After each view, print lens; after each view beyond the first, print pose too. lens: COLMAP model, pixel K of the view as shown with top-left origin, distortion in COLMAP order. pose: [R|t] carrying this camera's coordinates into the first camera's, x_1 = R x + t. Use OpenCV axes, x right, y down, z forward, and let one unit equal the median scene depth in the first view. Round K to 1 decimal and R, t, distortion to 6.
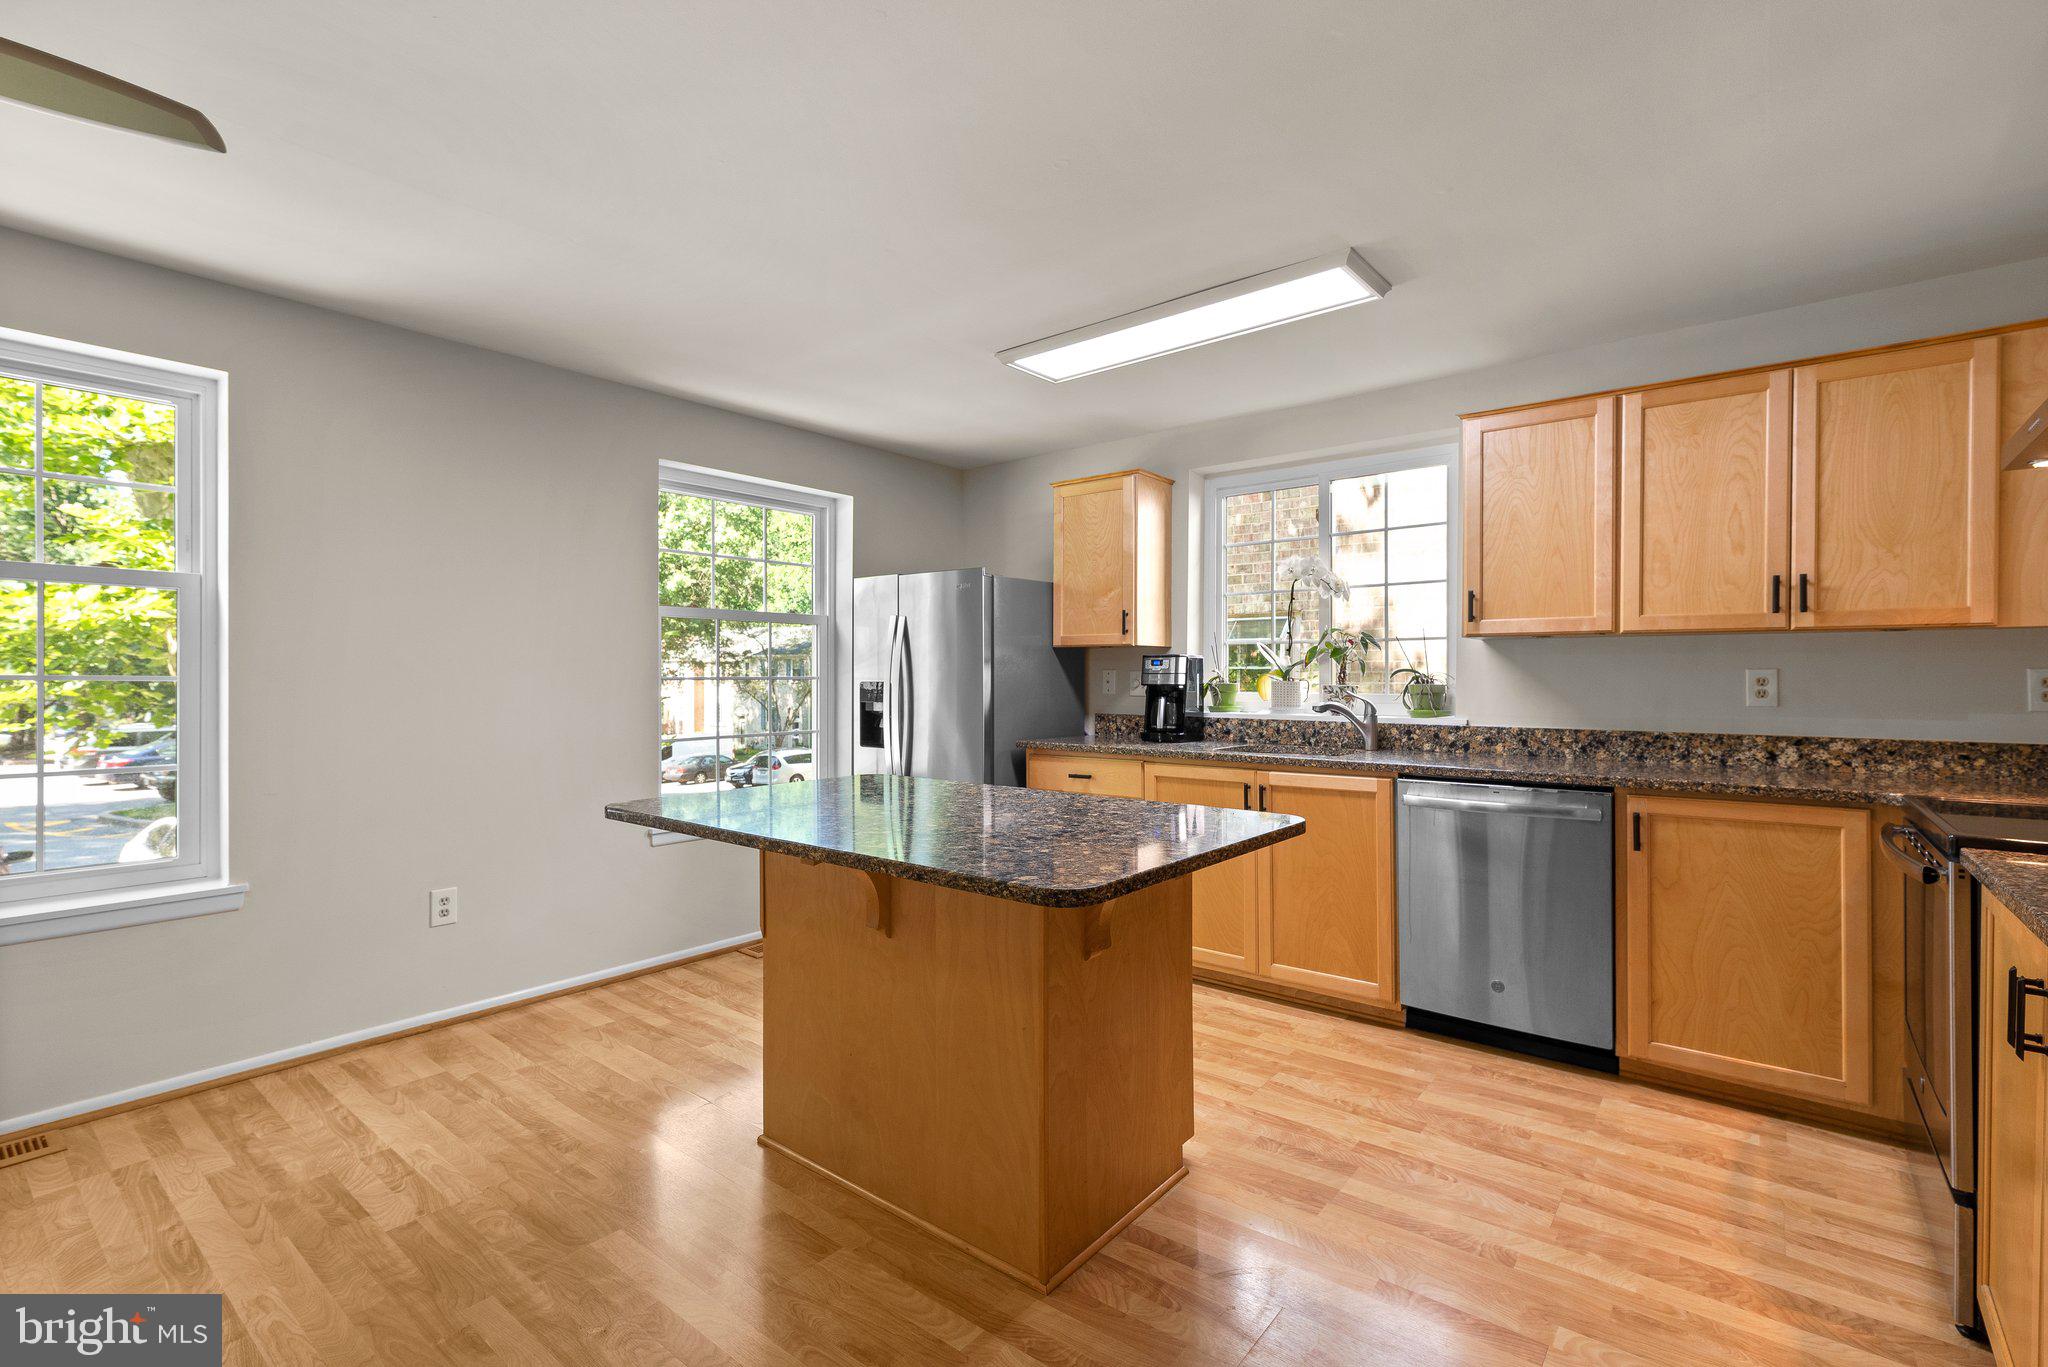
lens RADIAL K [[905.0, 0, 1008.1], [0, 905.0, 670.5], [0, 0, 1]] dist [0.004040, 0.000319]
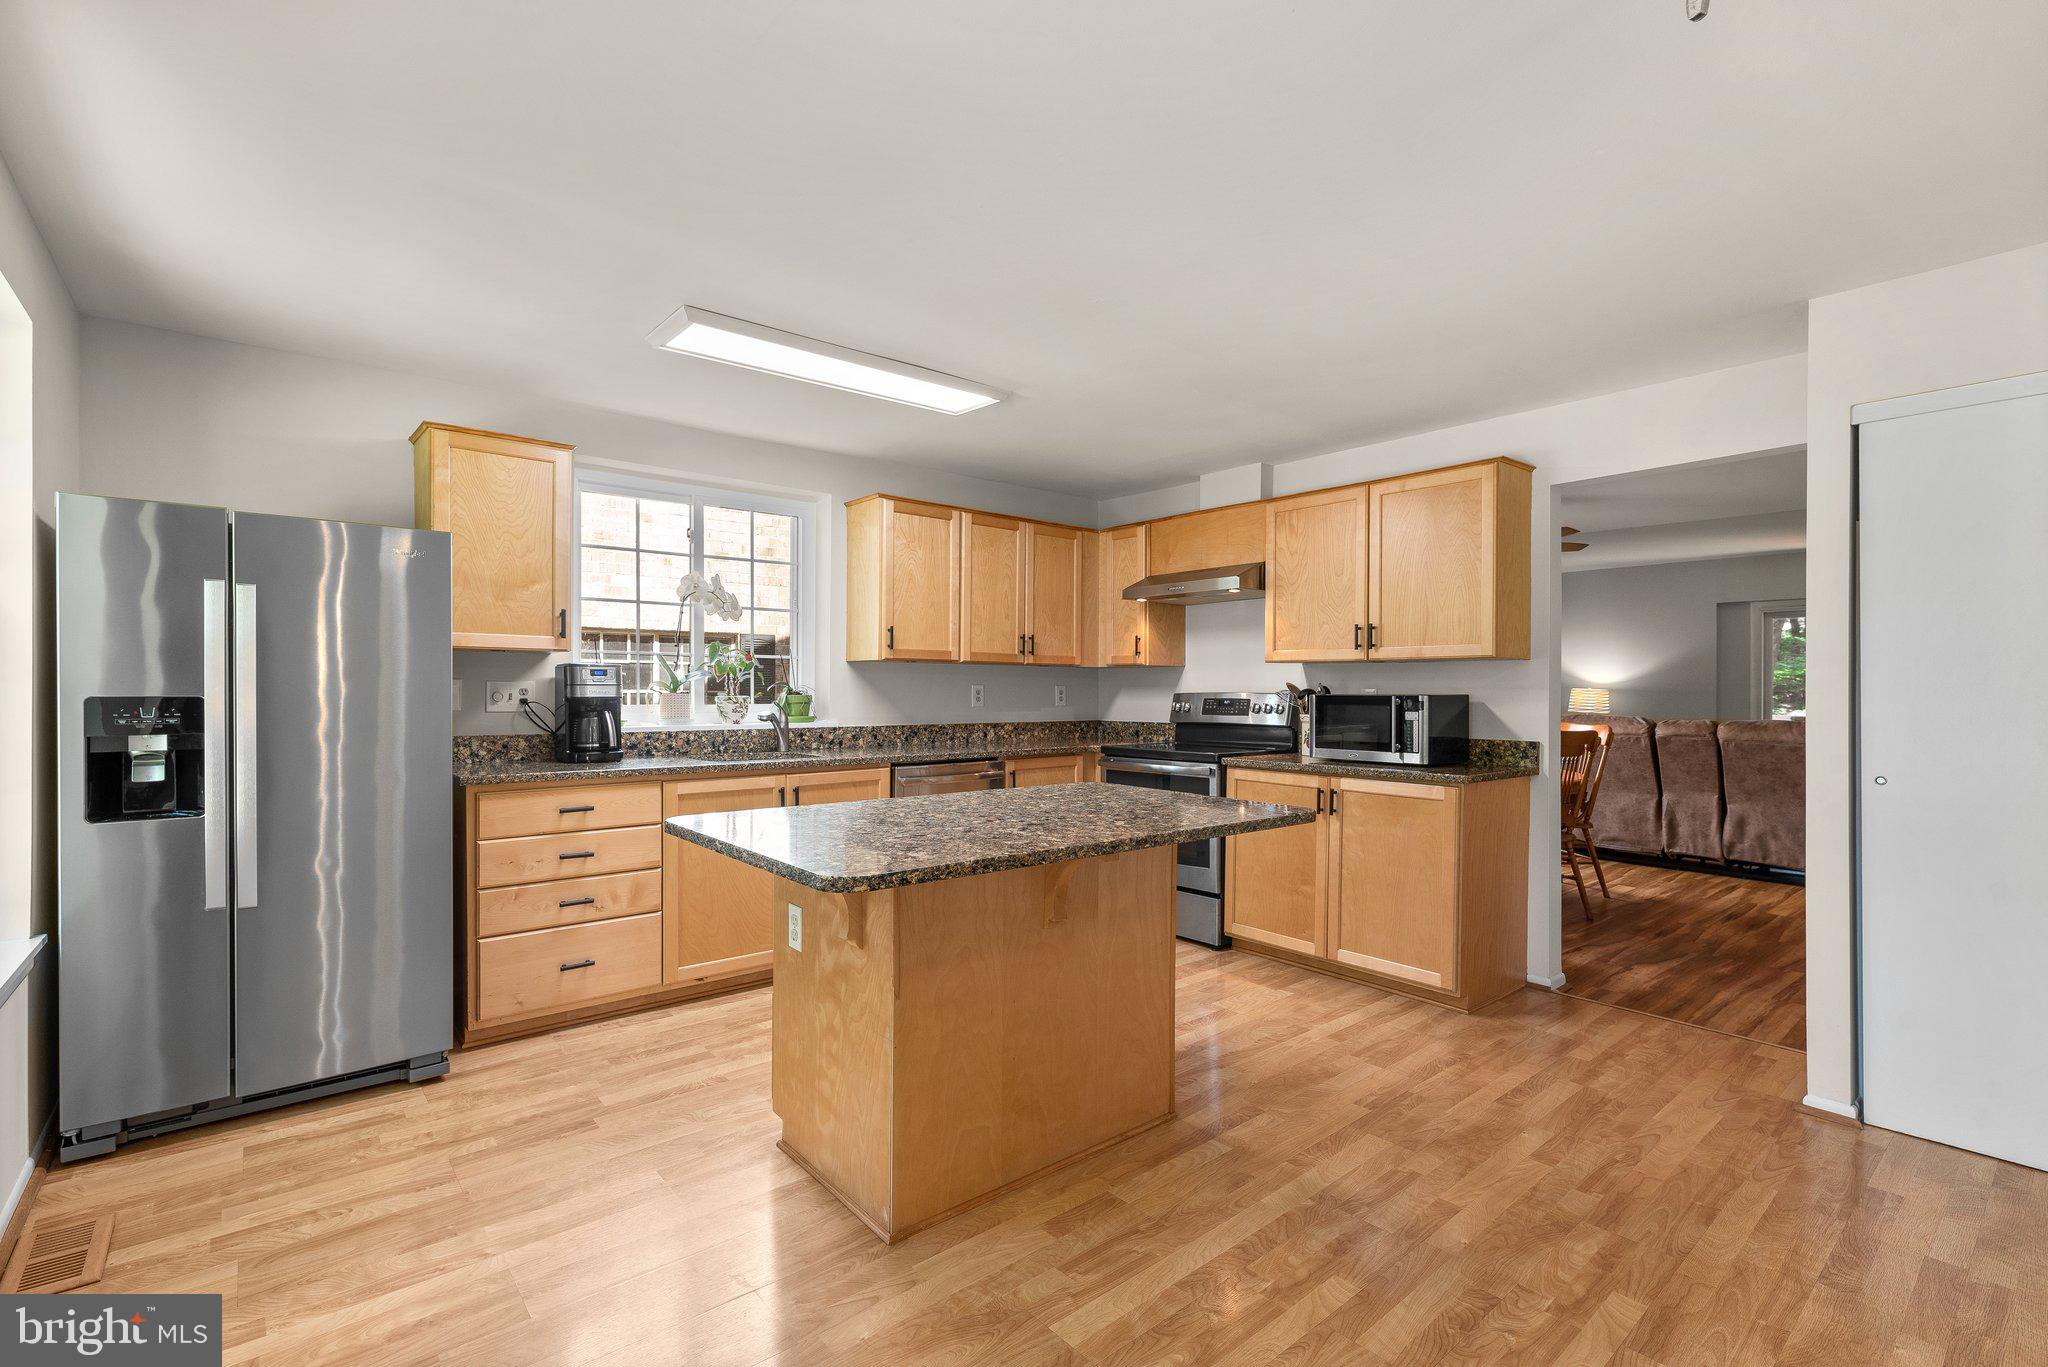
lens RADIAL K [[918.8, 0, 1024.0], [0, 918.8, 683.5], [0, 0, 1]] dist [0.002165, 0.000121]
pose [[0.198452, 0.005339, 0.980096, -0.804980], [-0.010538, 0.999939, -0.003314, 0.000631], [-0.980054, -0.009671, 0.198496, 0.527954]]
